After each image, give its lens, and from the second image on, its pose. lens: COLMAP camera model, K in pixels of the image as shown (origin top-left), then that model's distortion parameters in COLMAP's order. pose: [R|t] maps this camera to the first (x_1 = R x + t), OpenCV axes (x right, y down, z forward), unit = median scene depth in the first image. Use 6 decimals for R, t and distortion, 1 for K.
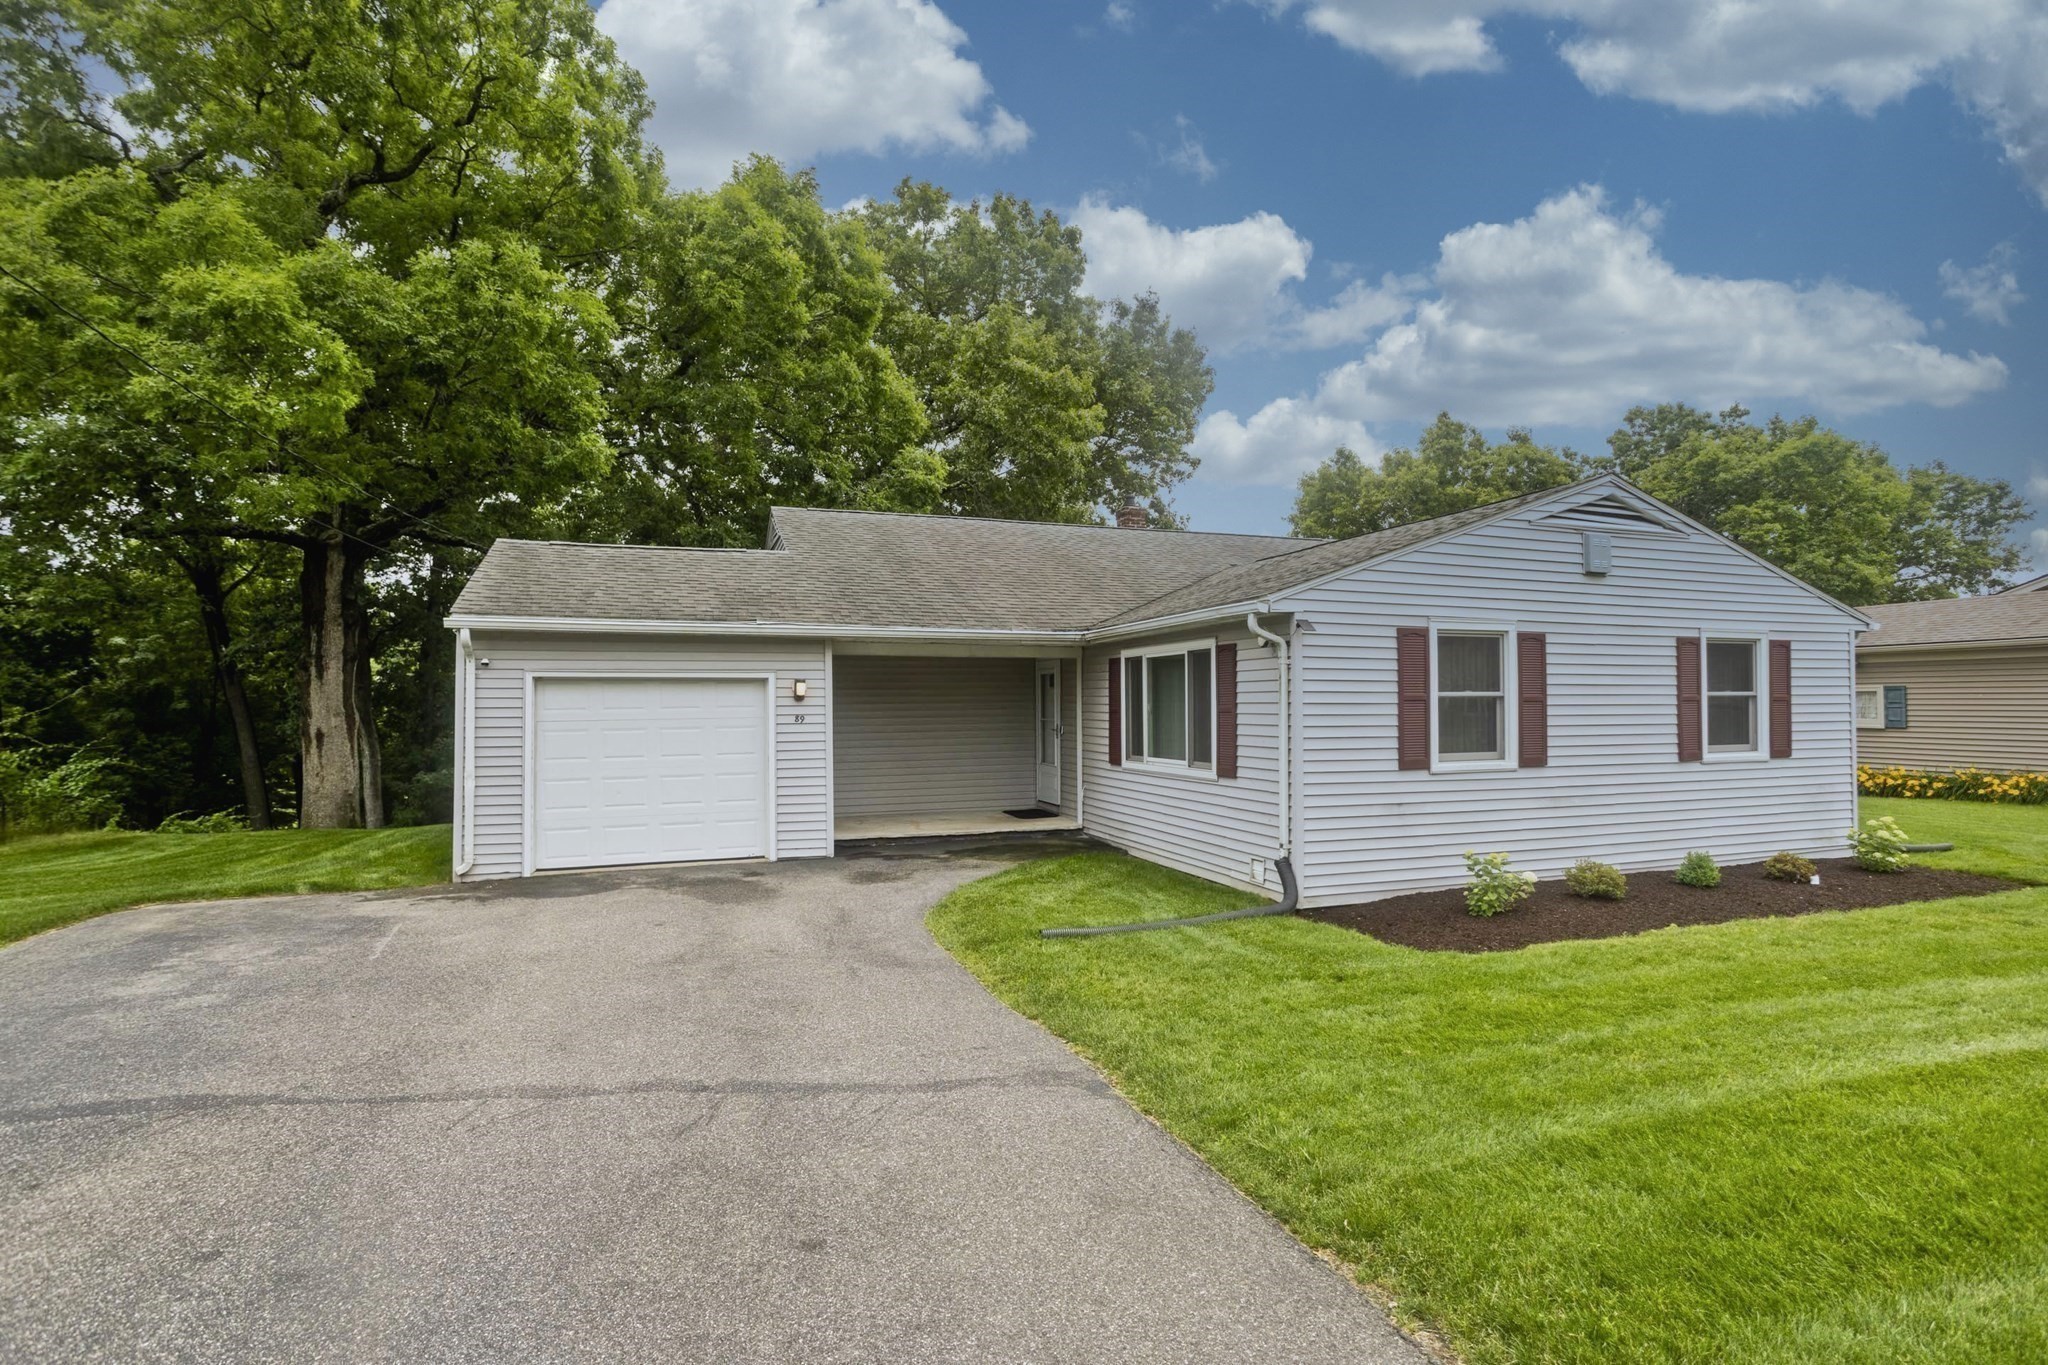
lens RADIAL K [[1016.1, 0, 1041.7], [0, 1016.1, 692.8], [0, 0, 1]] dist [-0.038012, 0.021822]
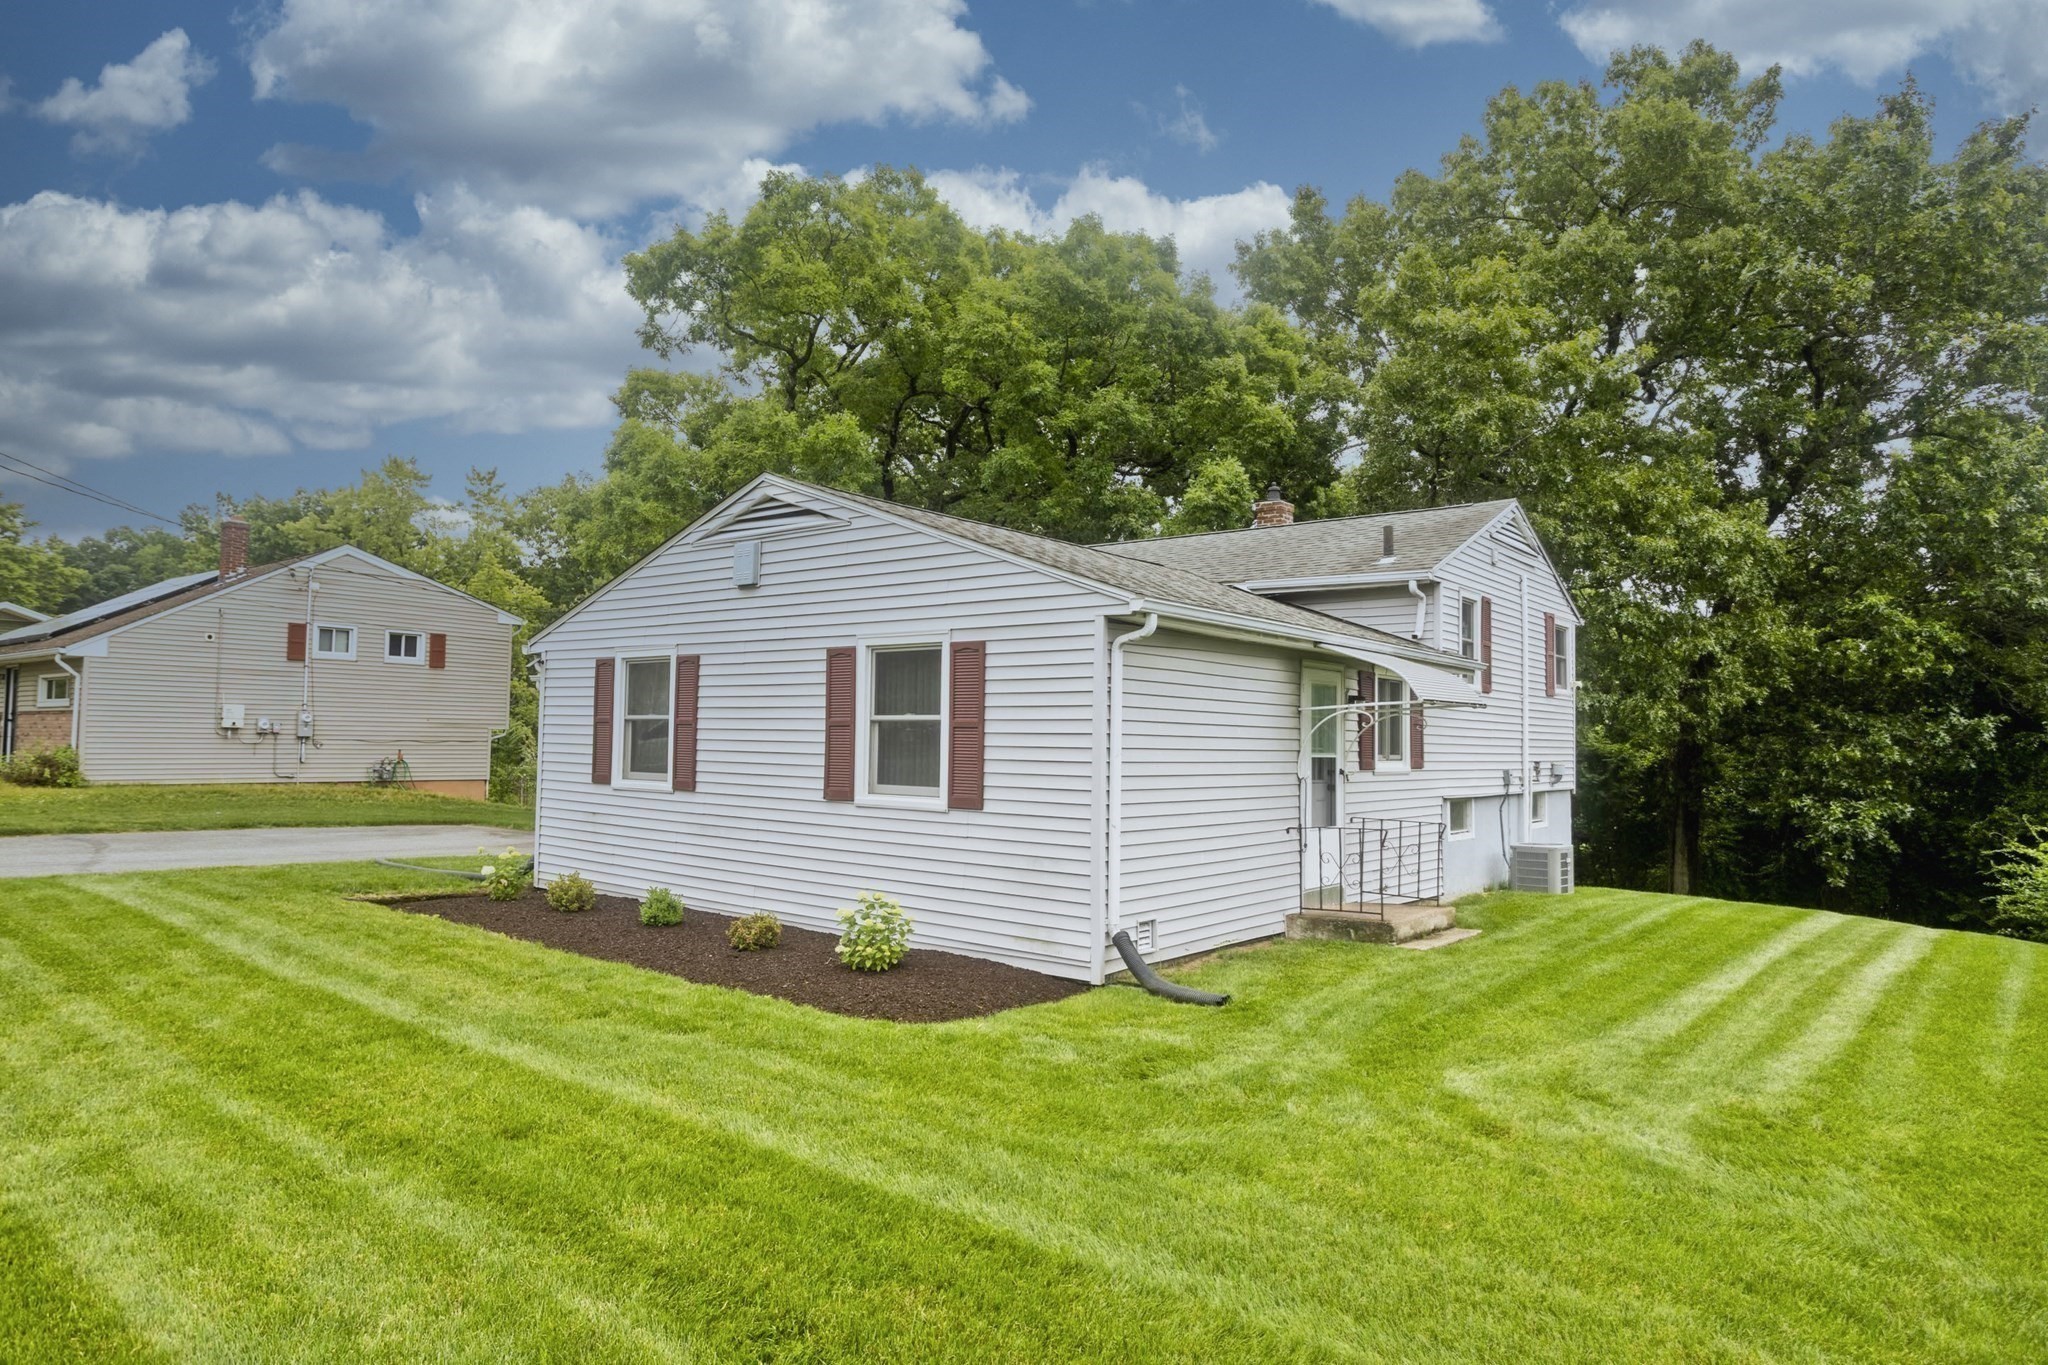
lens RADIAL K [[1221.9, 0, 1060.1], [0, 1221.9, 686.2], [0, 0, 1]] dist [-0.007000, 0.001524]
pose [[0.505736, -0.023672, -0.862364, 1.434383], [-0.002466, 0.999580, -0.028885, 0.003524], [0.862685, 0.016735, 0.505465, 0.595601]]
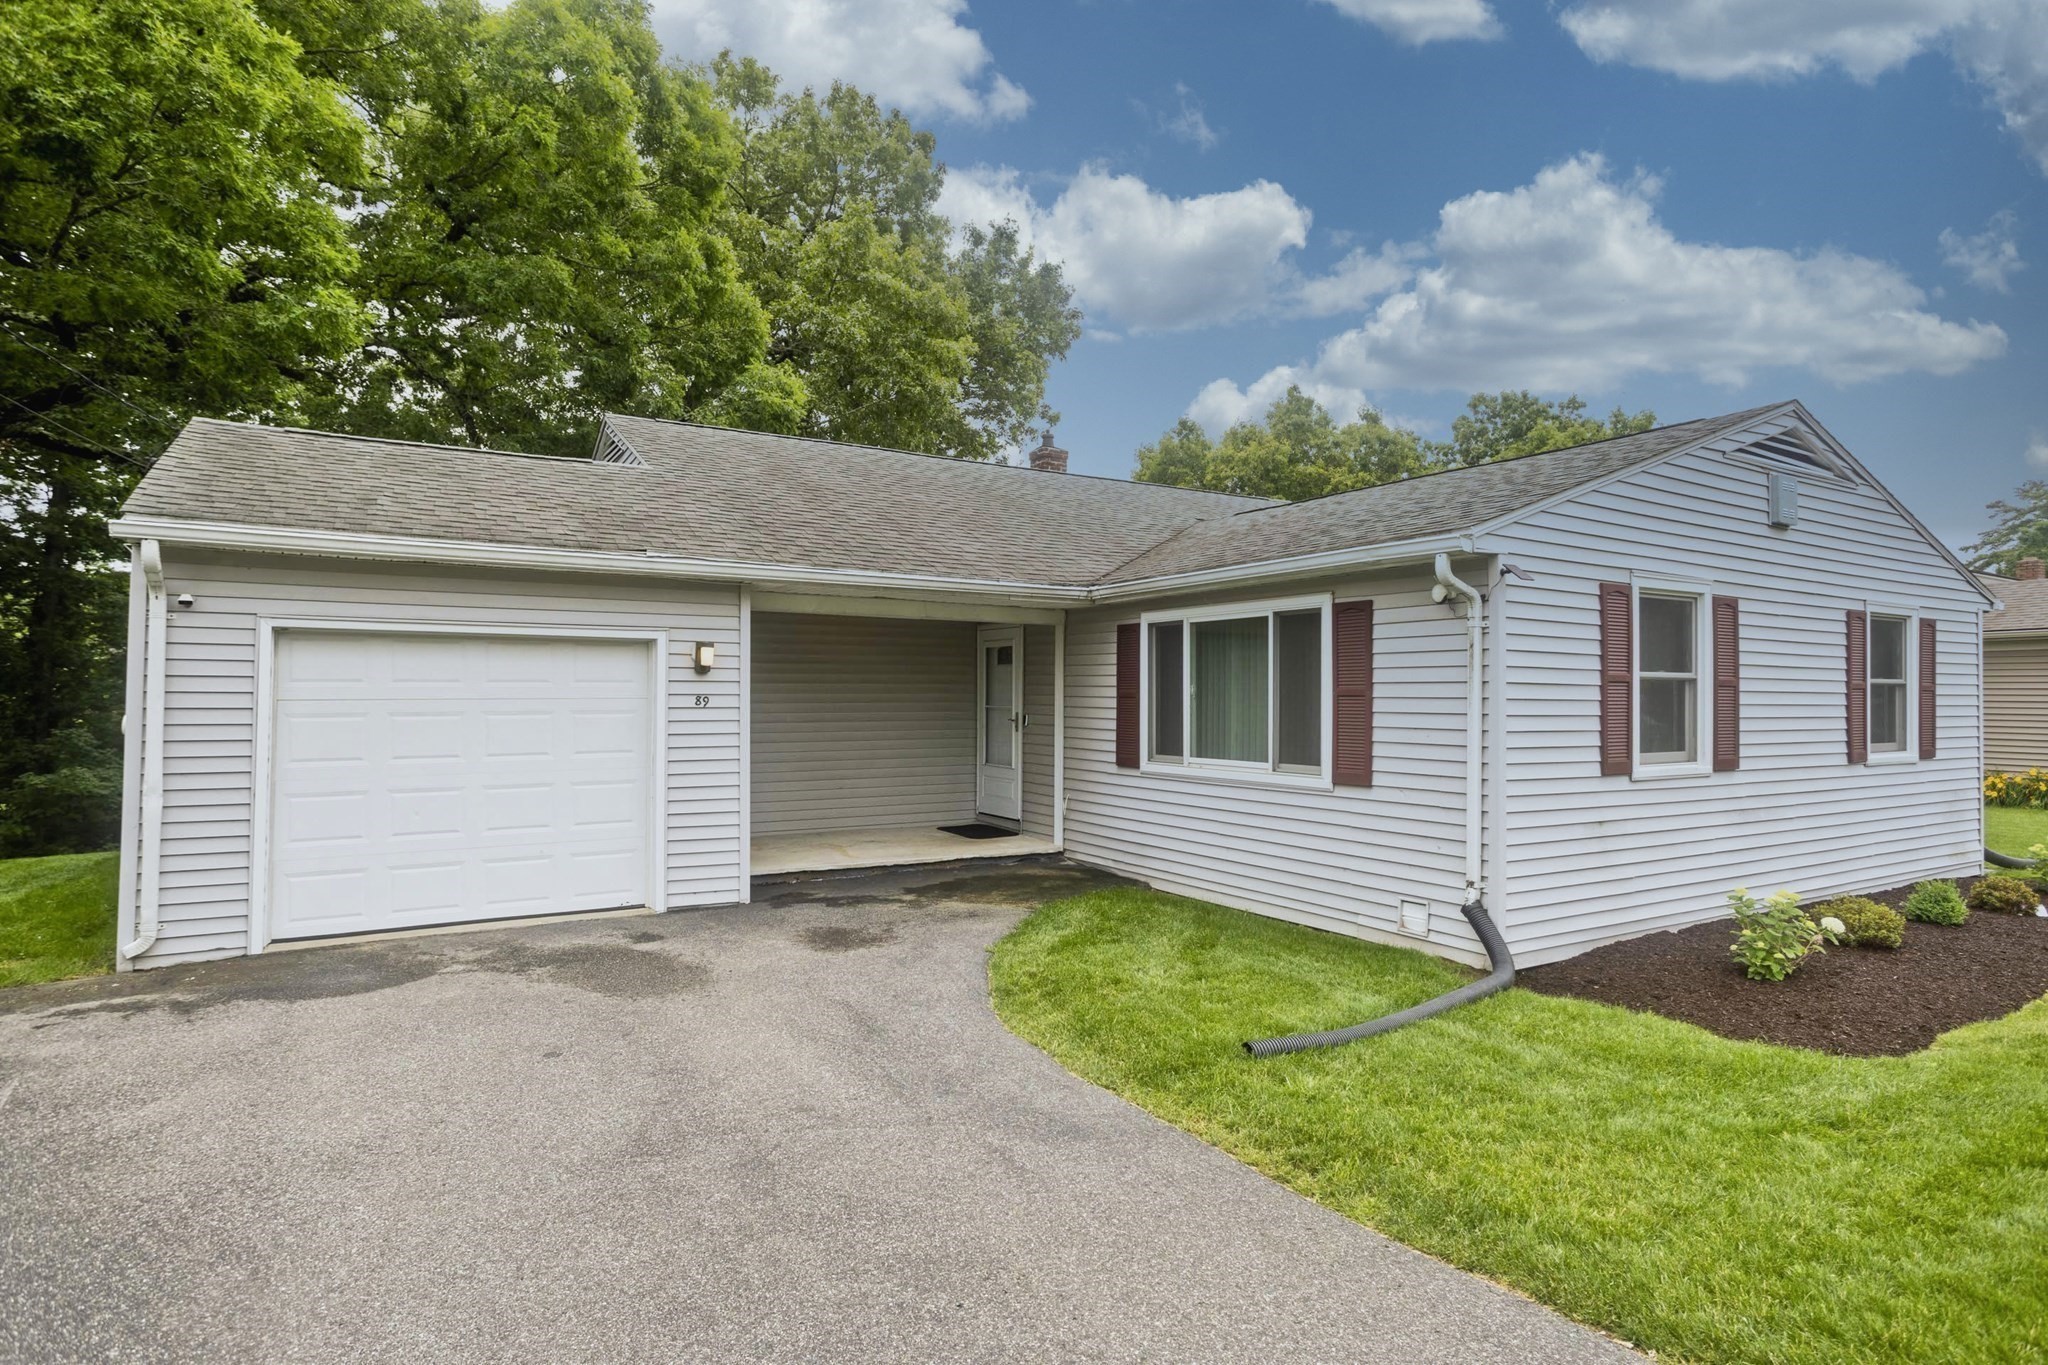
lens RADIAL K [[1092.6, 0, 1024.0], [0, 1092.6, 682.5], [0, 0, 1]] dist [-0.035893, 0.032663]
pose [[0.981401, 0.013065, 0.191525, -0.166476], [-0.012885, 0.999915, -0.002185, 0.012279], [-0.191537, -0.000323, 0.981485, 0.243491]]
